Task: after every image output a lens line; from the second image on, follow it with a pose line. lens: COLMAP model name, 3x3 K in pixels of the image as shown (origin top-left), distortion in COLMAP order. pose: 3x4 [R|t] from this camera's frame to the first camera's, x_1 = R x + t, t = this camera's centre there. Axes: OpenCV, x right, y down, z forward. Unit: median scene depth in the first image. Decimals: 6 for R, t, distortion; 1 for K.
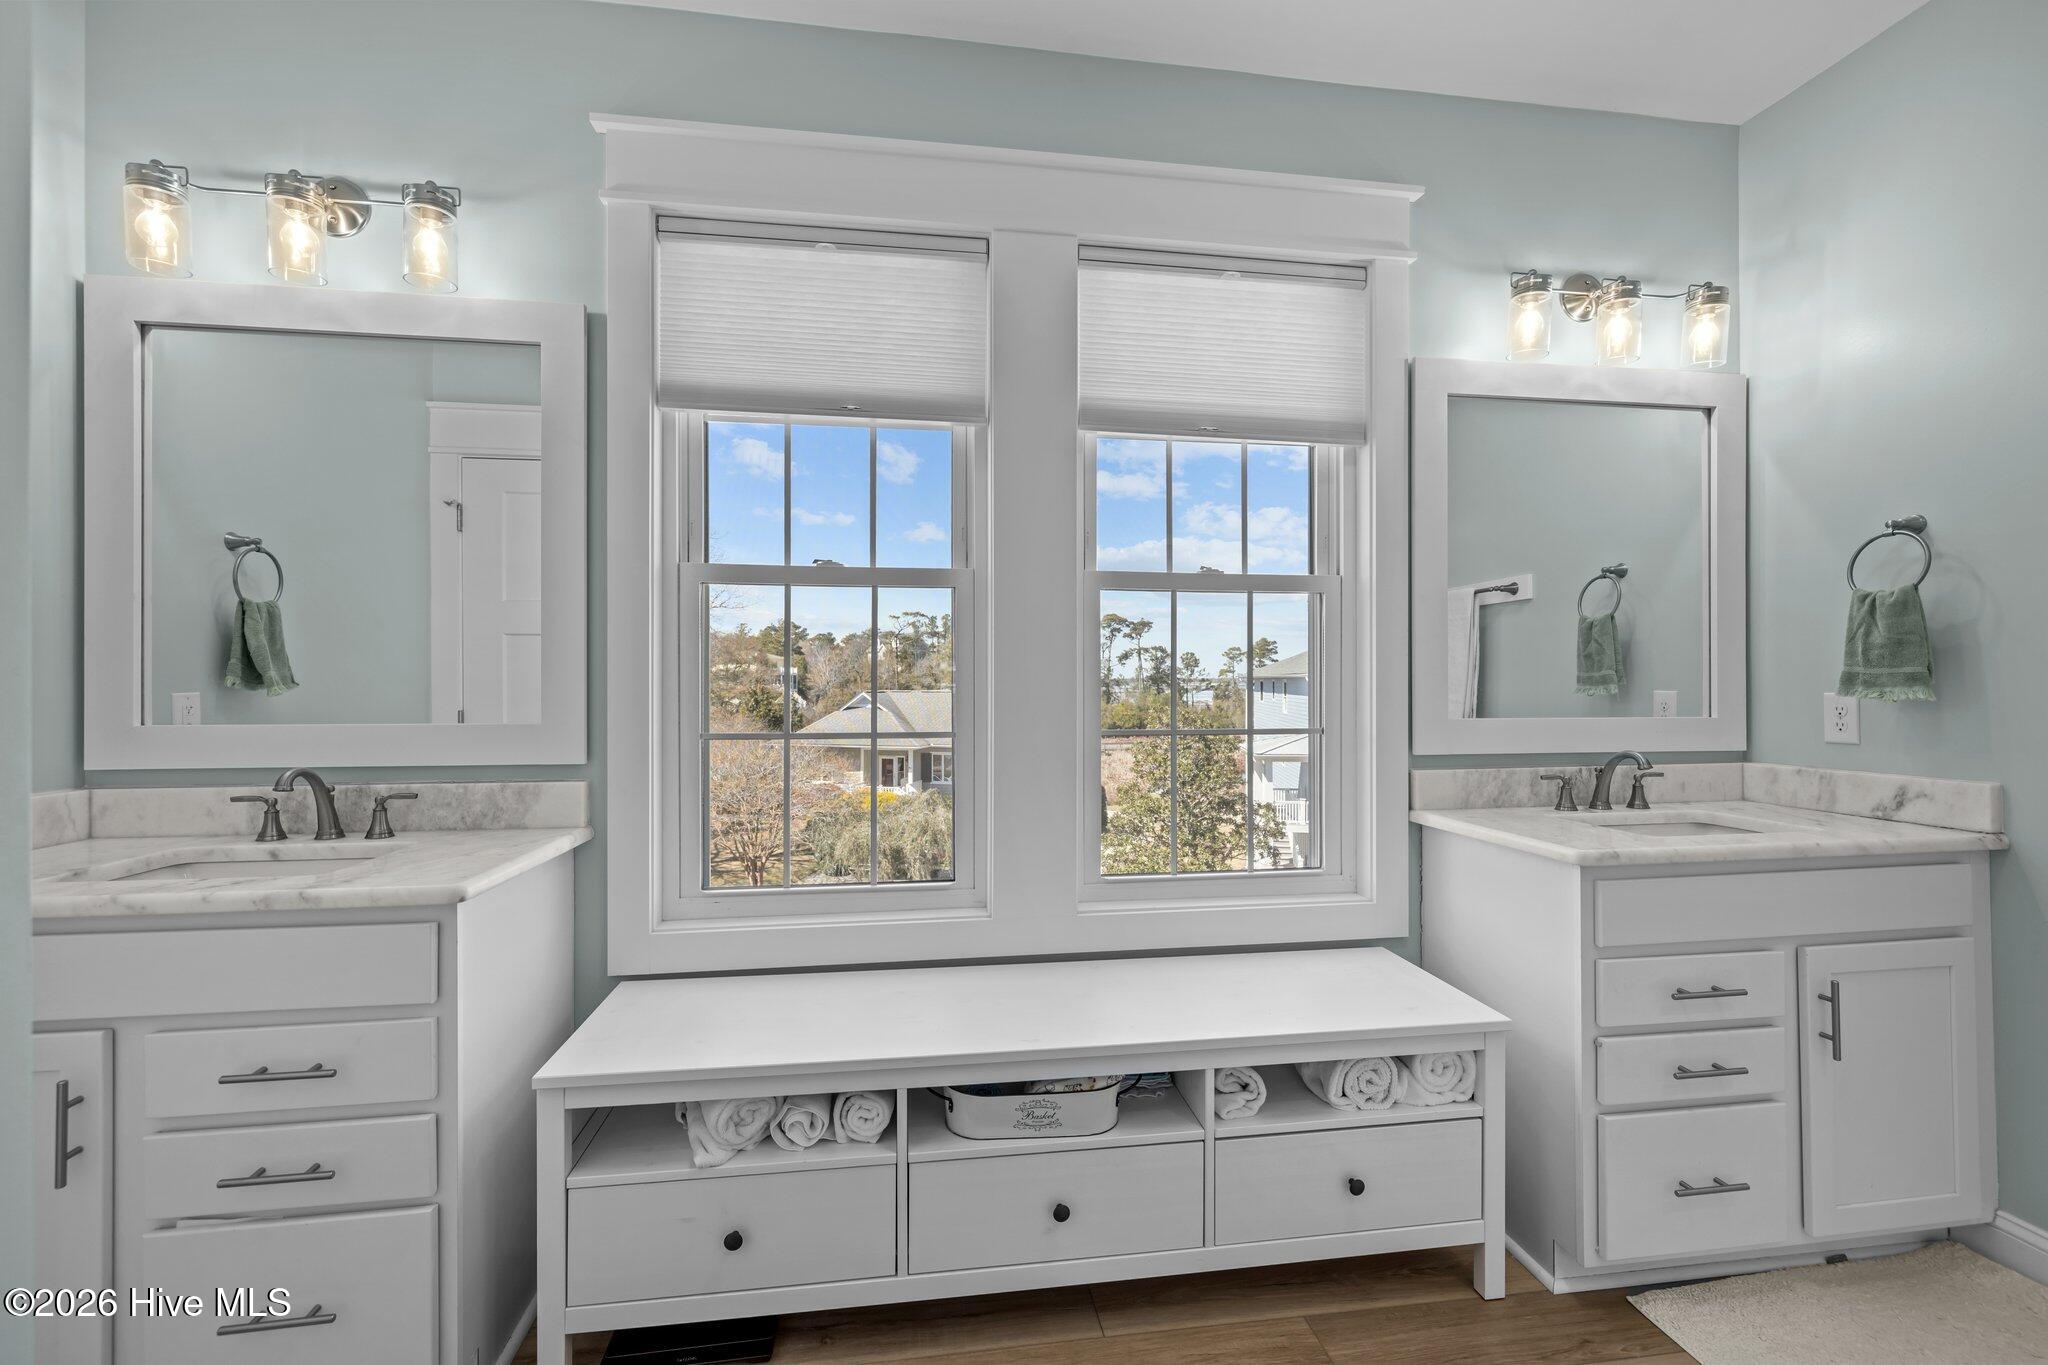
lens RADIAL K [[864.1, 0, 1015.0], [0, 864.1, 679.9], [0, 0, 1]] dist [-0.000192, -0.000211]
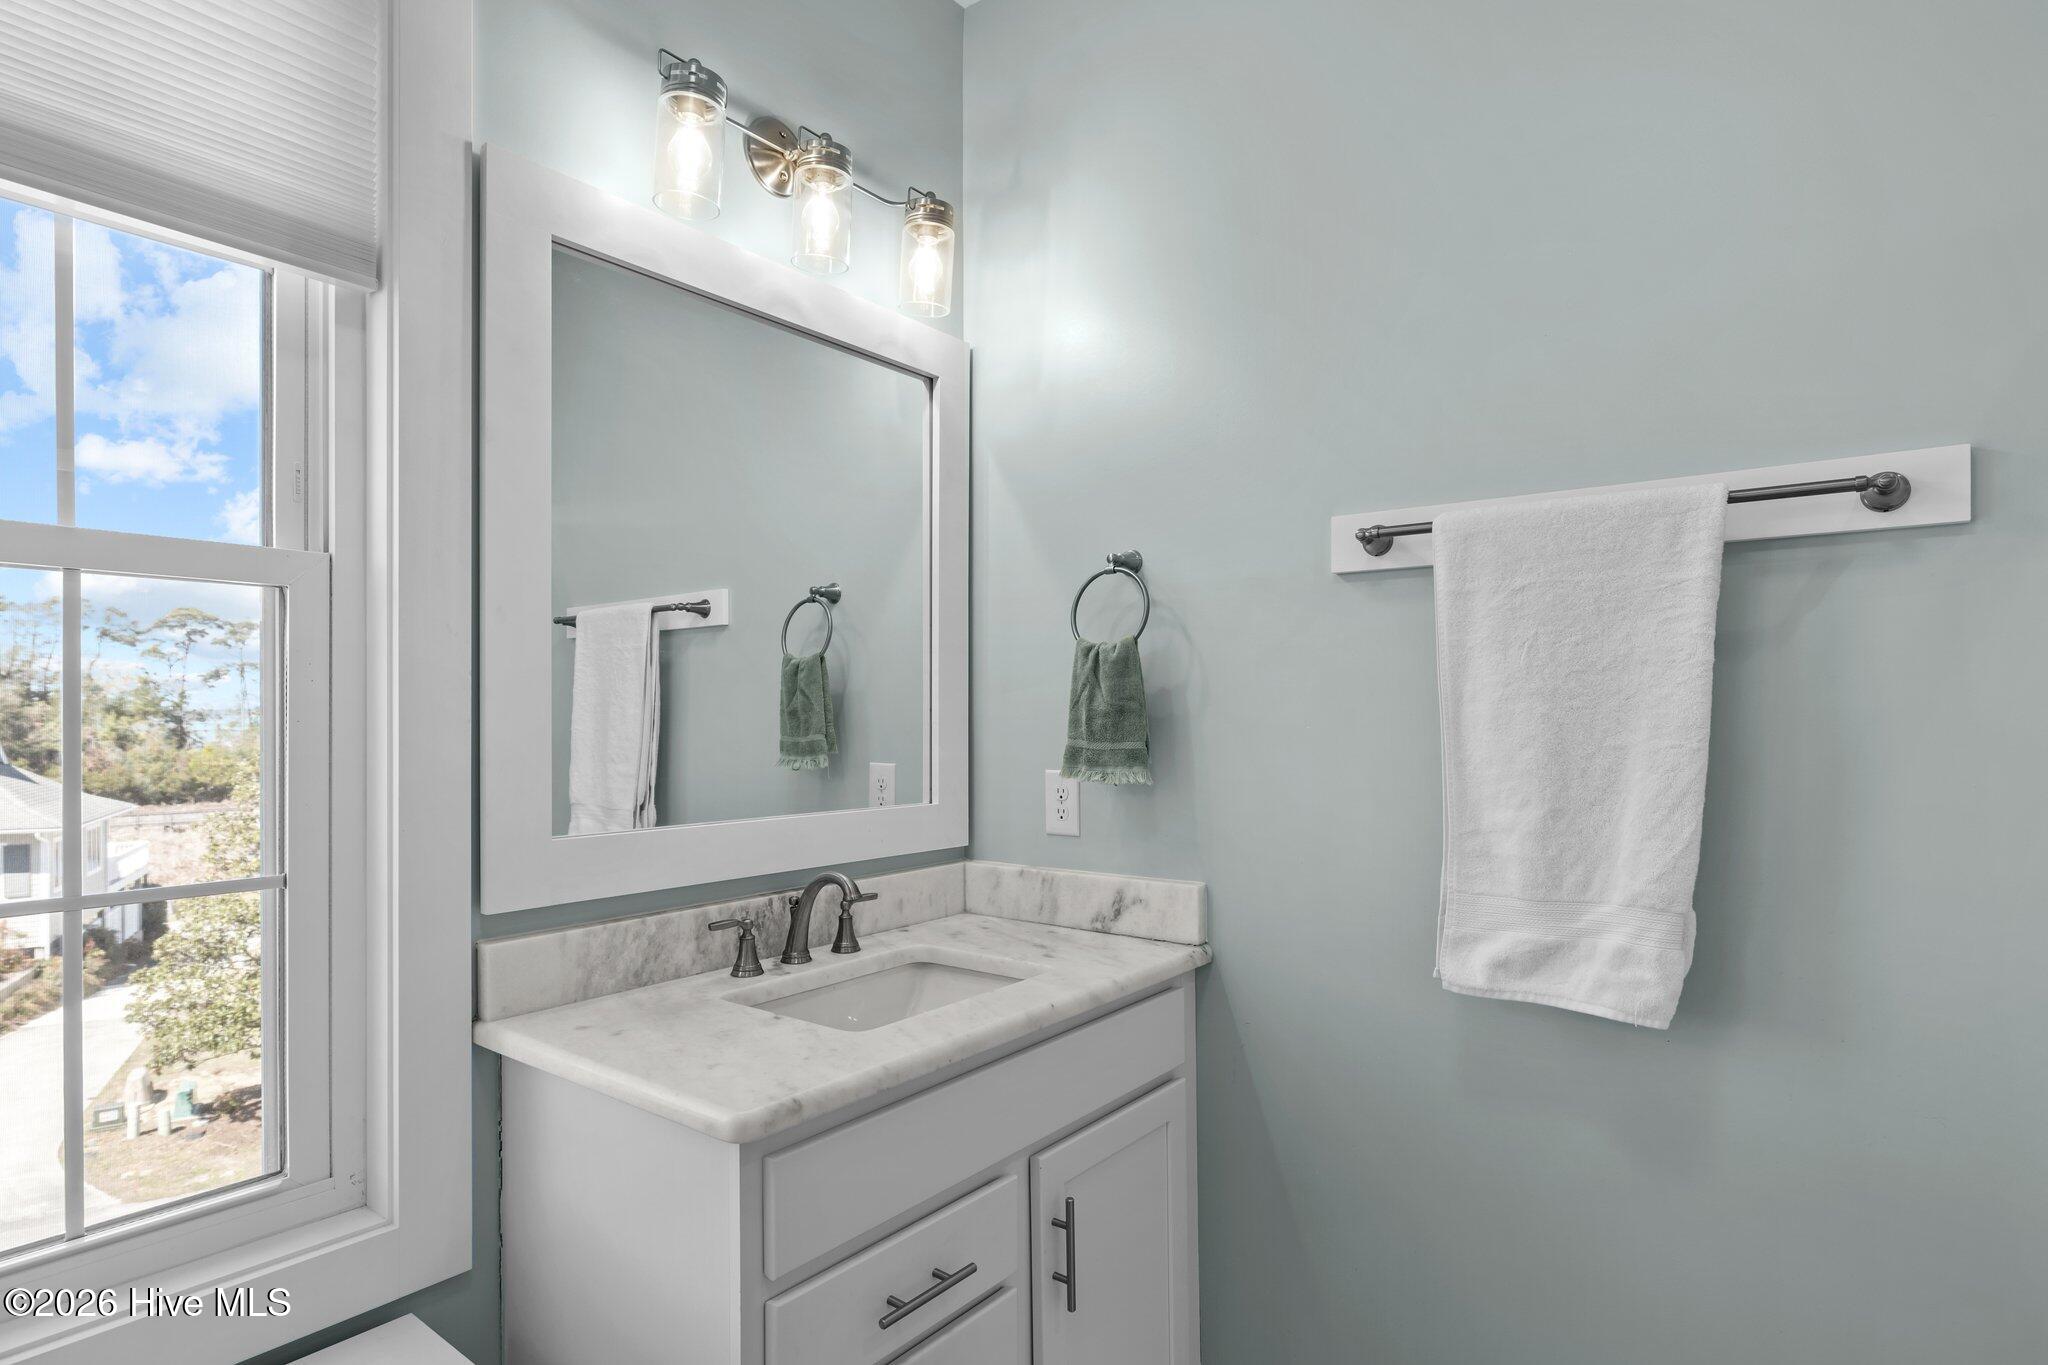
lens RADIAL K [[1063.9, 0, 1028.8], [0, 1063.9, 716.6], [0, 0, 1]] dist [-0.000723, 0.000164]
pose [[0.717058, 0.000374, 0.697014, 0.252711], [-0.003896, 0.999986, 0.003471, -0.035189], [-0.697003, -0.005204, 0.717049, 0.317241]]
